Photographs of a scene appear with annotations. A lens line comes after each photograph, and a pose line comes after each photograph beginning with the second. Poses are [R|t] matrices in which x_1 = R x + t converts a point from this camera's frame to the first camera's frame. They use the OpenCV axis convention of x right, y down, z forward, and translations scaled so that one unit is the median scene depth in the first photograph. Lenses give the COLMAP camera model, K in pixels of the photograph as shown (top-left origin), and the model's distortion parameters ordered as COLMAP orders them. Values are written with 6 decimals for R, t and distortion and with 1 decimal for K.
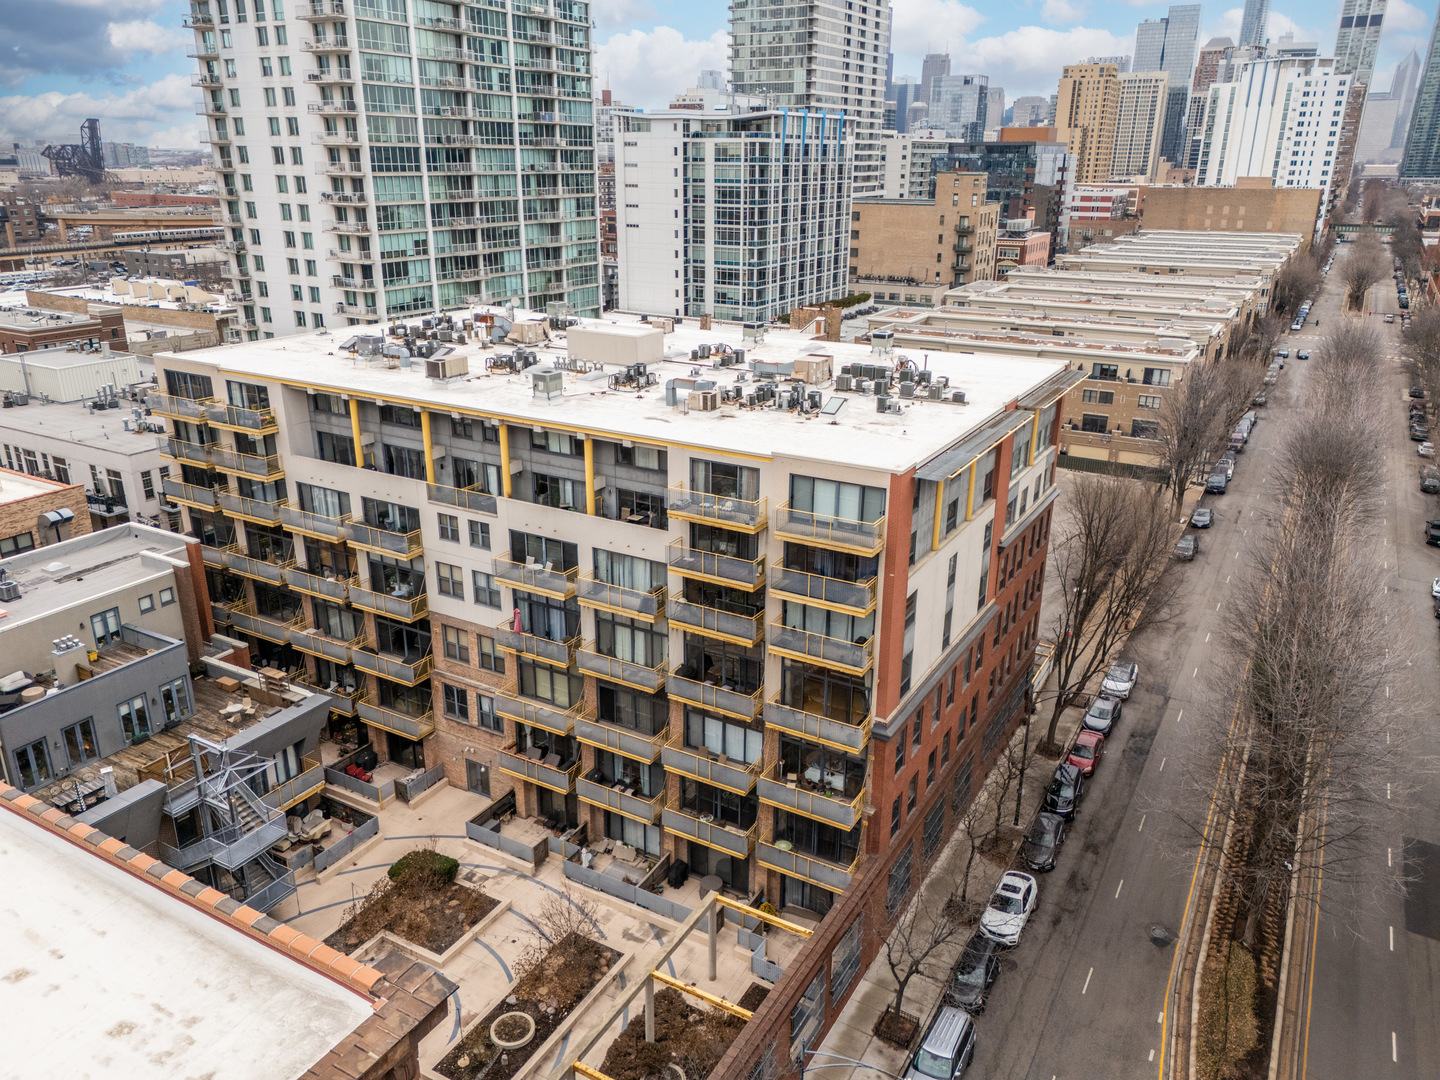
lens RADIAL K [[1064.3, 0, 720.0], [0, 1064.3, 540.0], [0, 0, 1]] dist [-0.003755, -0.000844]
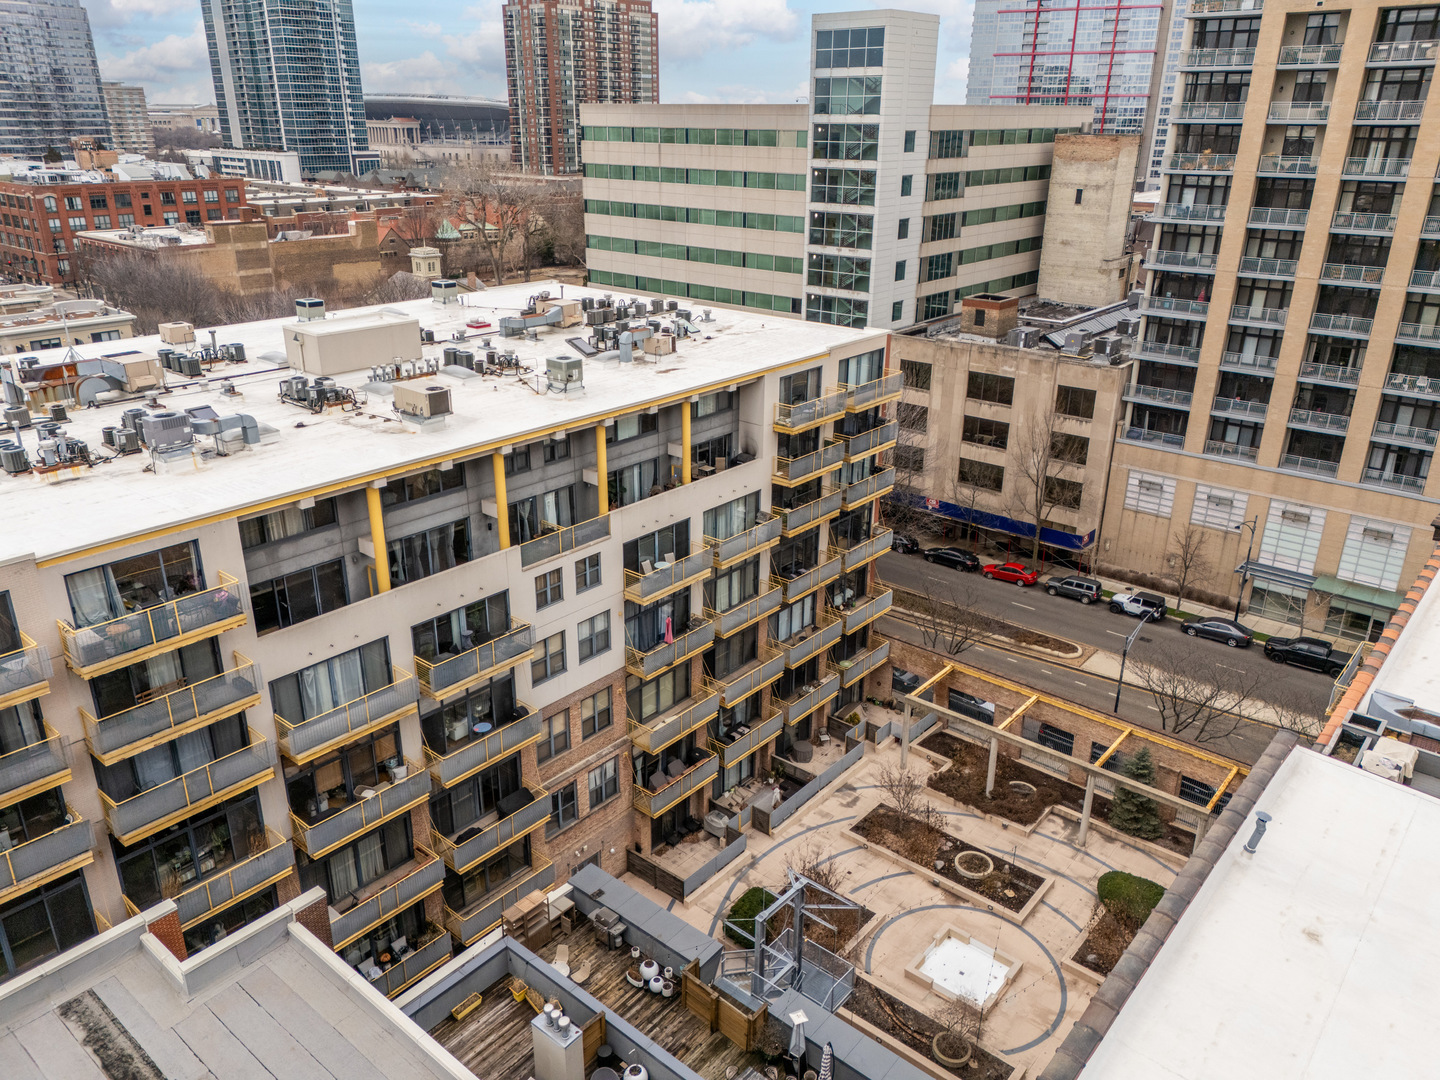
lens RADIAL K [[1064.3, 0, 720.0], [0, 1064.3, 540.0], [0, 0, 1]] dist [-0.003755, -0.000844]
pose [[0.171534, -0.348786, 0.921371, -0.963601], [0.360233, 0.892675, 0.270858, -0.215464], [-0.916956, 0.285447, 0.278768, 0.668195]]
